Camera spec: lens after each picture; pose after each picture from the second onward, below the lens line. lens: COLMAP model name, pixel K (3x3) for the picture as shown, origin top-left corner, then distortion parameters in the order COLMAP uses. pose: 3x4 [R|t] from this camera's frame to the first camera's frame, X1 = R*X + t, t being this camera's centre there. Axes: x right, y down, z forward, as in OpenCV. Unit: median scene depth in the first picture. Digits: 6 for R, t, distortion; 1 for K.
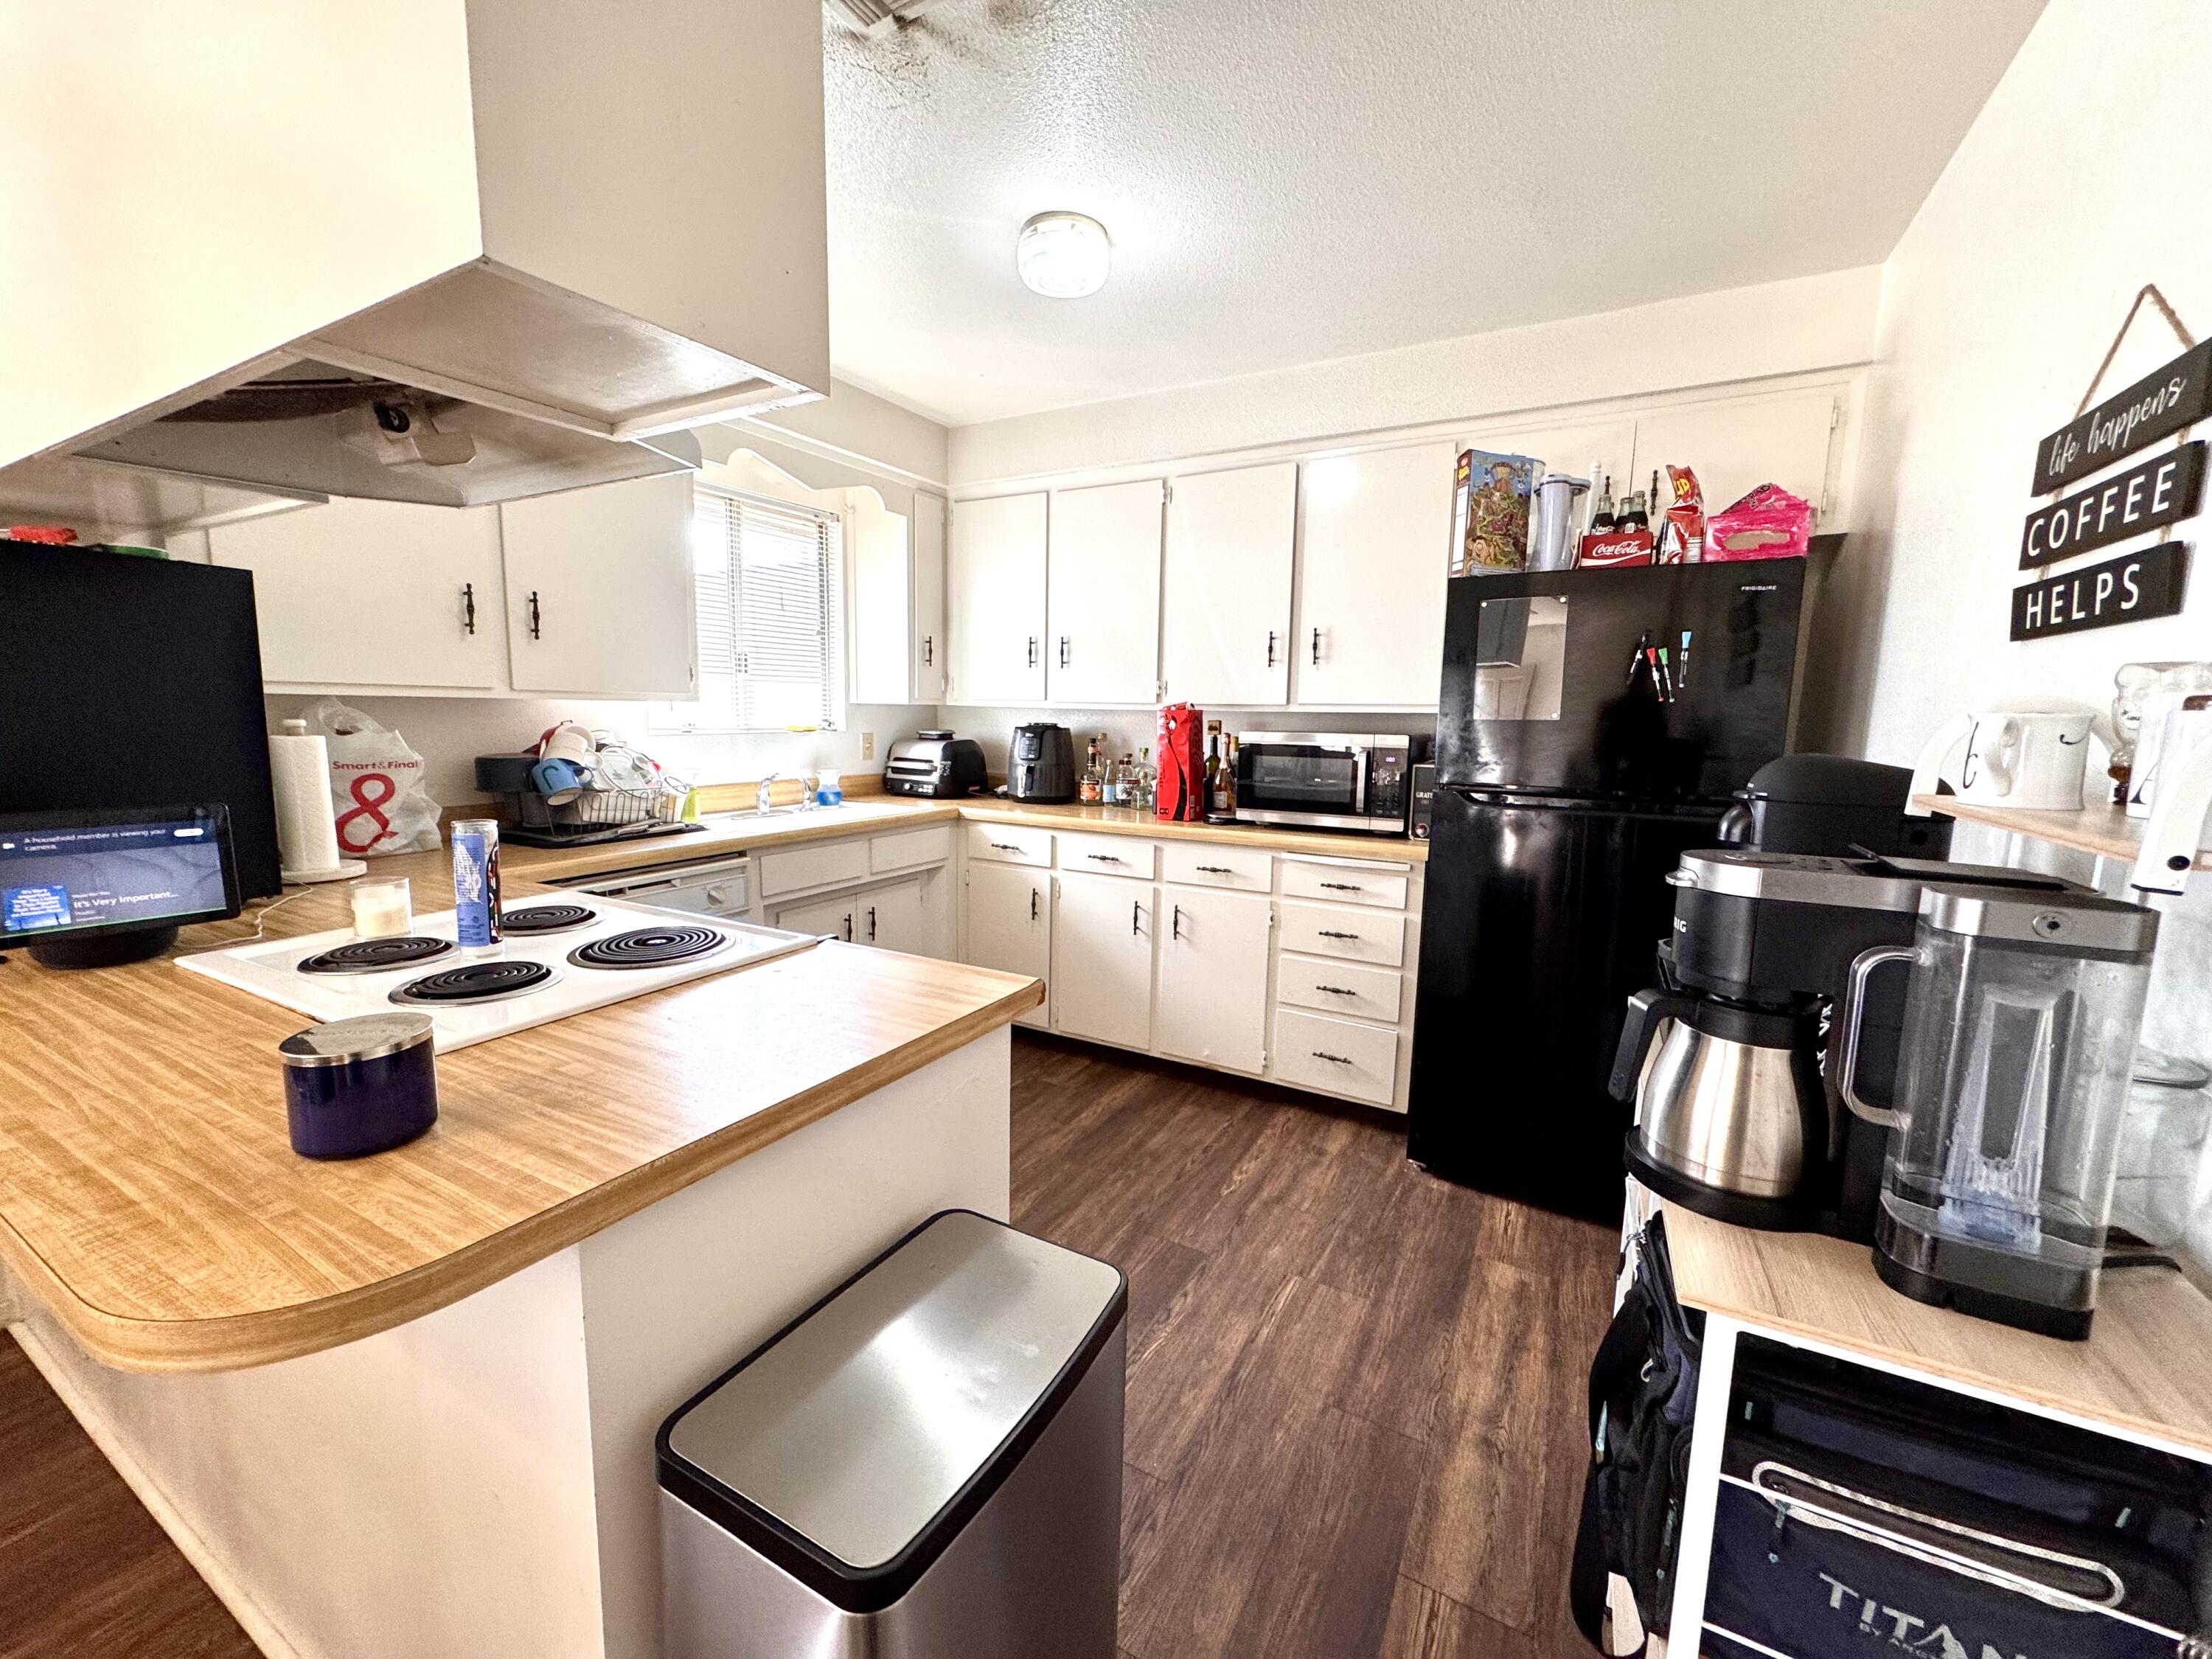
lens RADIAL K [[888.7, 0, 1100.5], [0, 888.7, 826.4], [0, 0, 1]] dist [0.013523, 0.000774]
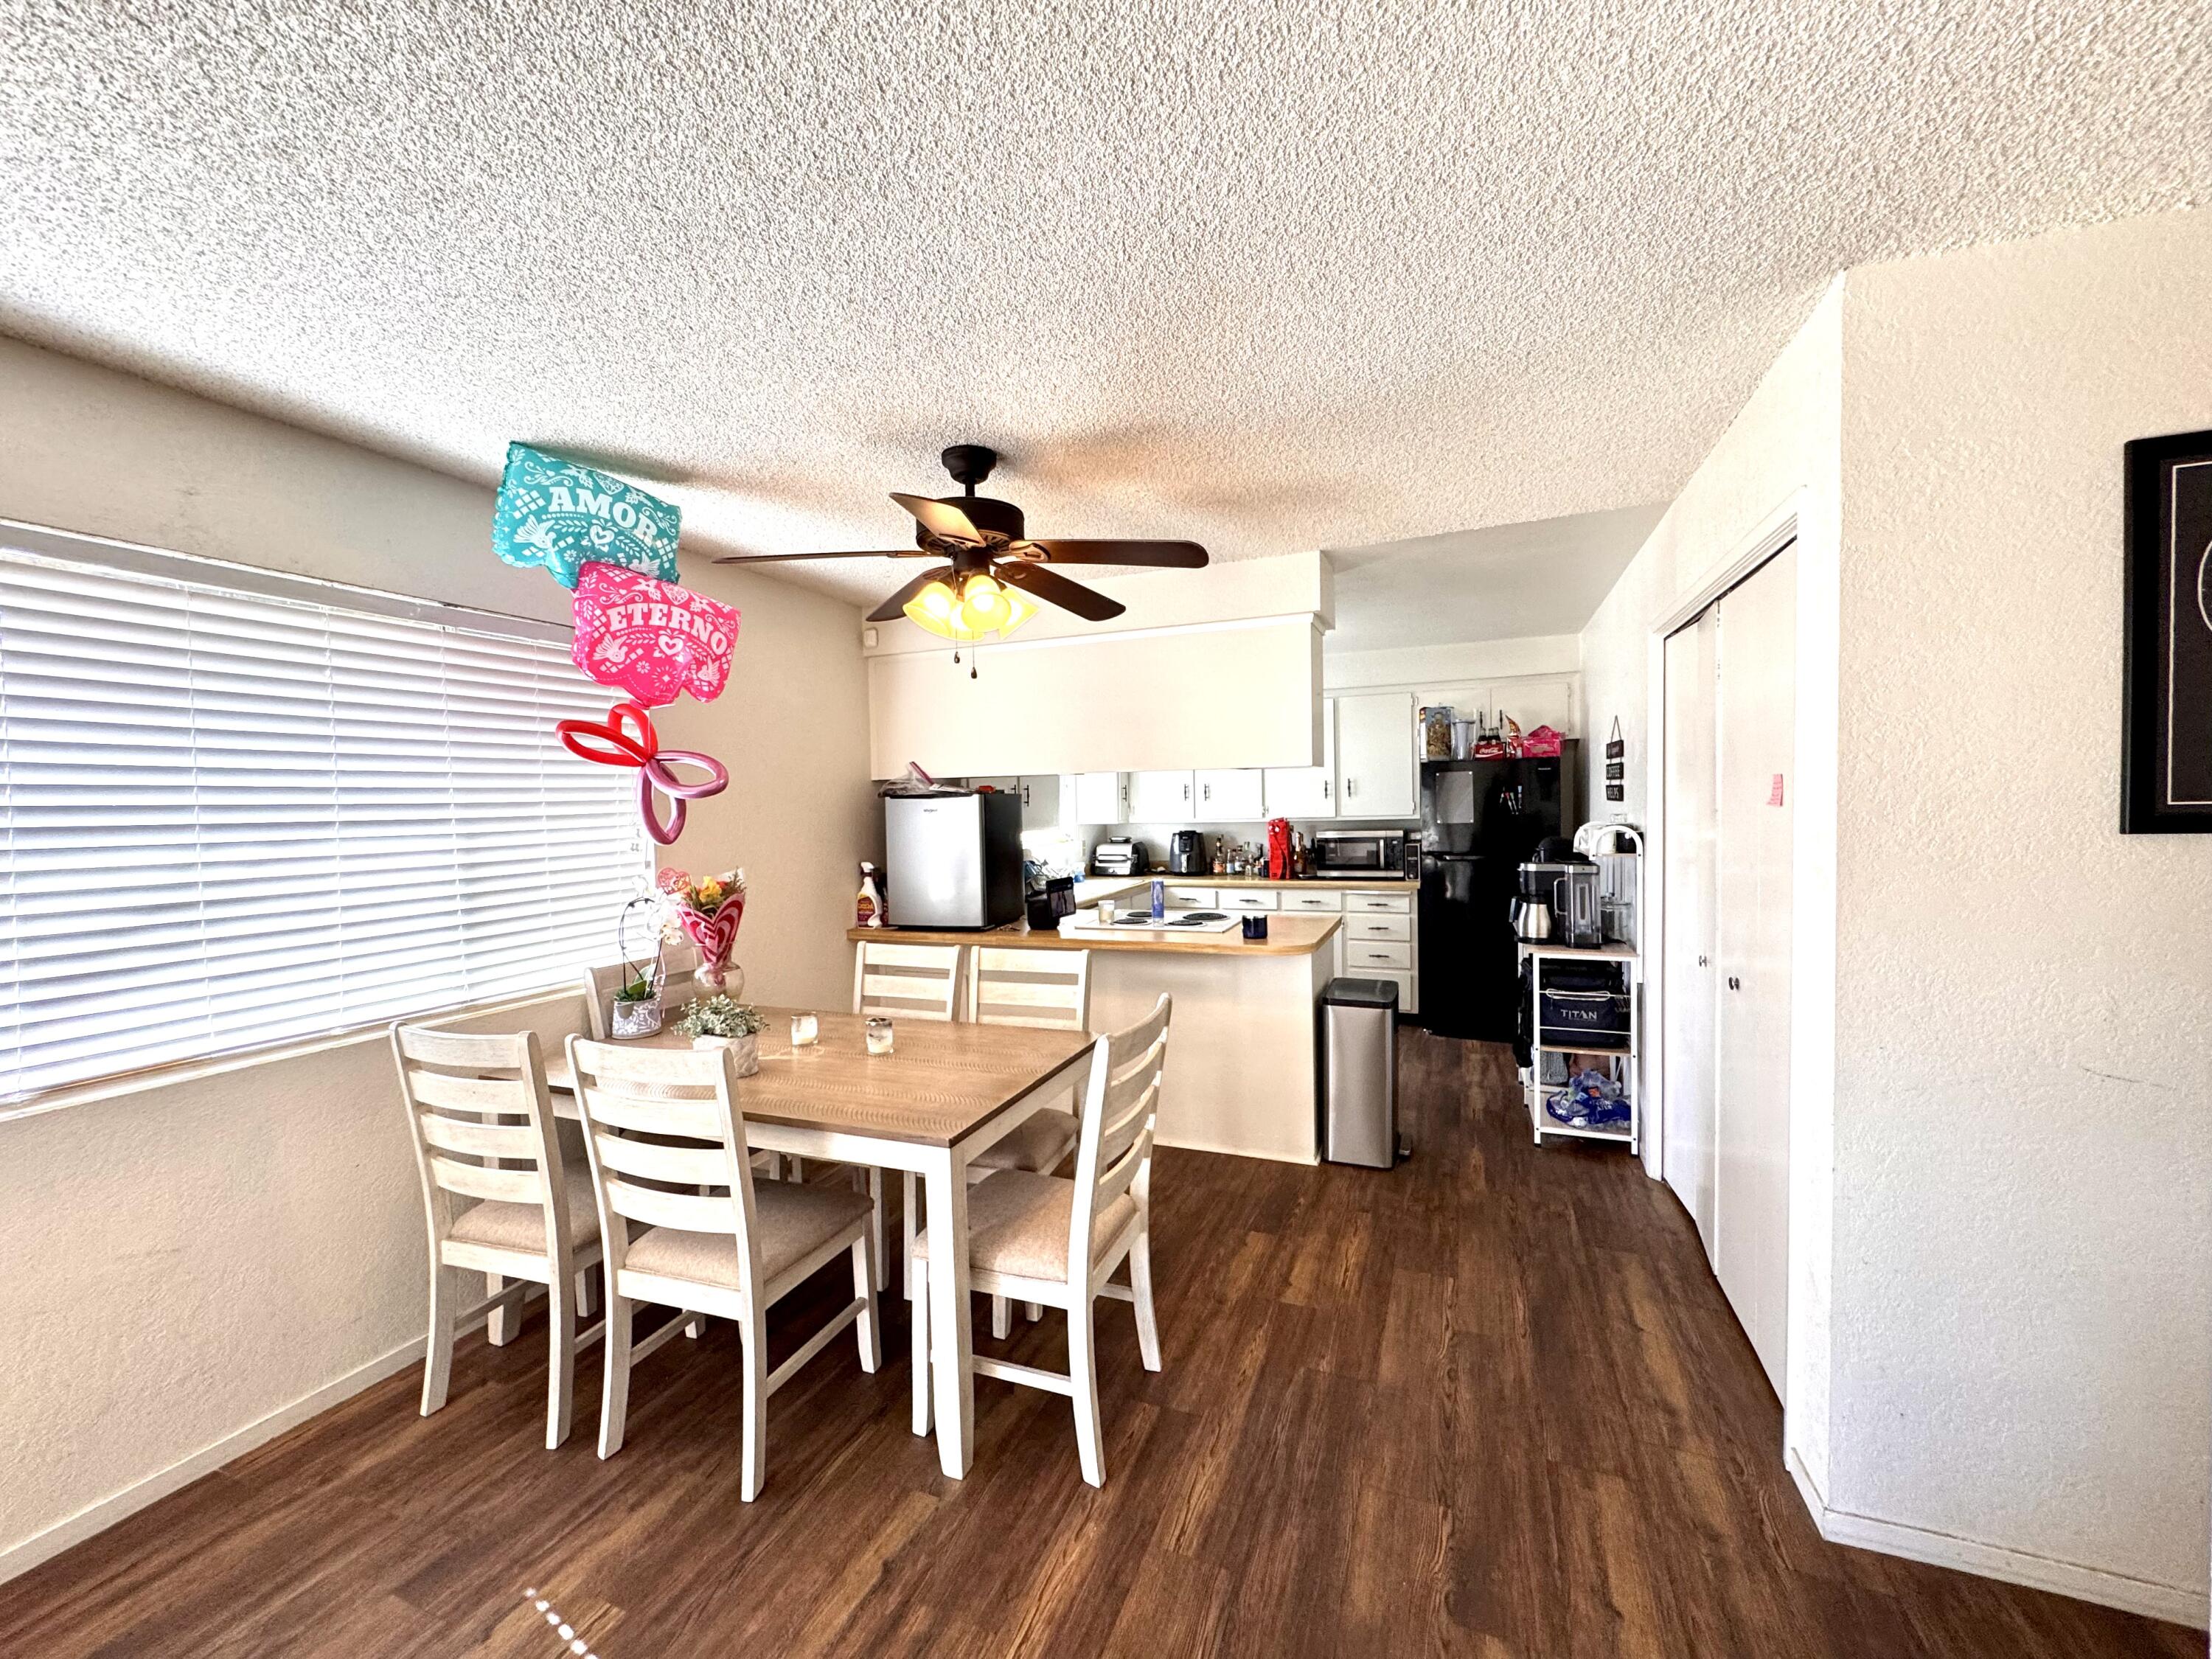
lens RADIAL K [[888.7, 0, 1108.6], [0, 888.7, 832.9], [0, 0, 1]] dist [0.013523, 0.000774]
pose [[0.990914, -0.048773, 0.125345, -0.602122], [0.060176, 0.994225, -0.088859, 0.048572], [-0.120287, 0.095594, 0.988126, -0.984375]]
